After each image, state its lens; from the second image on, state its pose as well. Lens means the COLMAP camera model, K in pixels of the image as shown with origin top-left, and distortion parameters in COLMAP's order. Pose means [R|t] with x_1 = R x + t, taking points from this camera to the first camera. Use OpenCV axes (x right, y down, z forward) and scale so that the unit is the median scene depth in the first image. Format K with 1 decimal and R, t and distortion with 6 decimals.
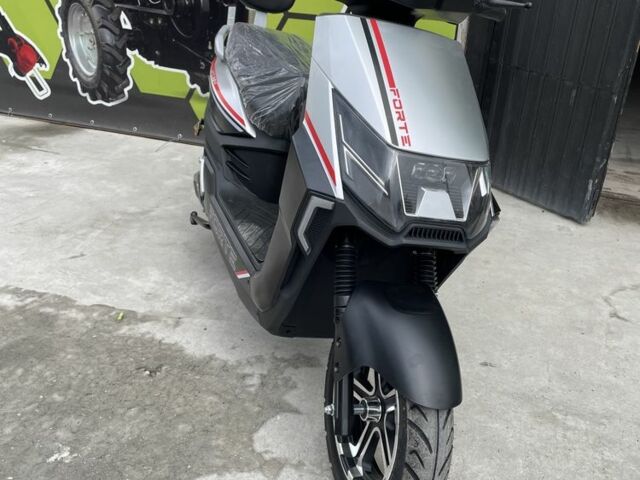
lens RADIAL K [[646.0, 0, 327.2], [0, 646.0, 239.8], [0, 0, 1]] dist [0.036055, 0.000000]
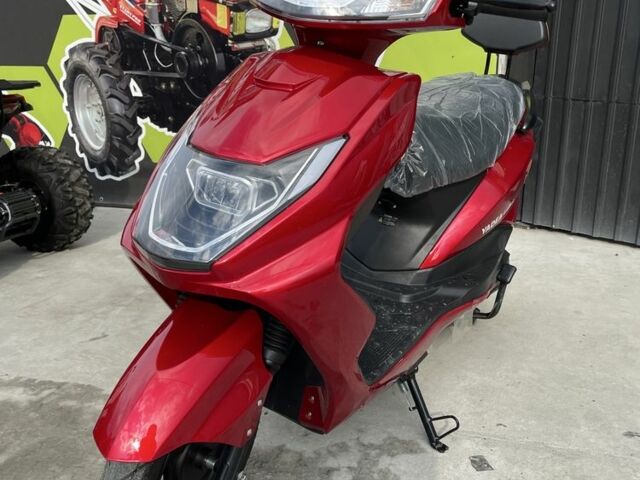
lens RADIAL K [[646.0, 0, 318.8], [0, 646.0, 246.4], [0, 0, 1]] dist [0.036055, 0.000000]
pose [[0.997474, -0.070932, -0.003900, -0.058591], [0.069970, 0.990468, -0.118649, 0.018439], [0.012279, 0.118076, 0.992929, 0.101709]]
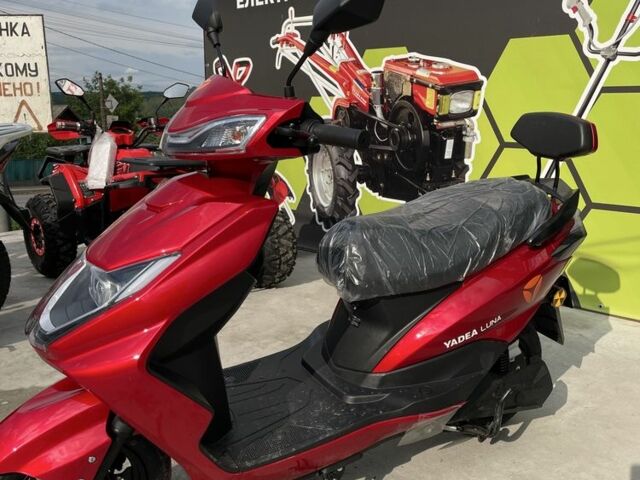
lens RADIAL K [[646.0, 0, 311.2], [0, 646.0, 248.9], [0, 0, 1]] dist [0.036055, 0.000000]
pose [[0.888476, 0.036076, -0.457503, 0.121551], [-0.127321, 0.977148, -0.170208, 0.007291], [0.440908, 0.209476, 0.872766, 0.052226]]
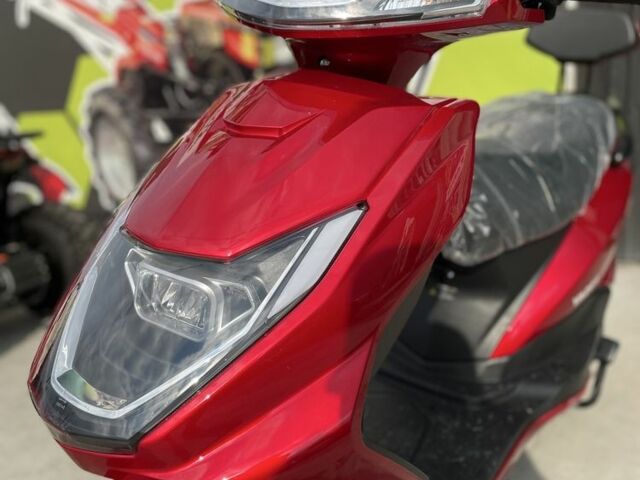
lens RADIAL K [[646.0, 0, 327.7], [0, 646.0, 237.2], [0, 0, 1]] dist [0.036055, 0.000000]
pose [[0.990108, -0.117746, -0.076302, -0.041688], [0.102629, 0.978592, -0.178395, -0.022708], [0.095674, 0.168799, 0.980996, 0.204335]]
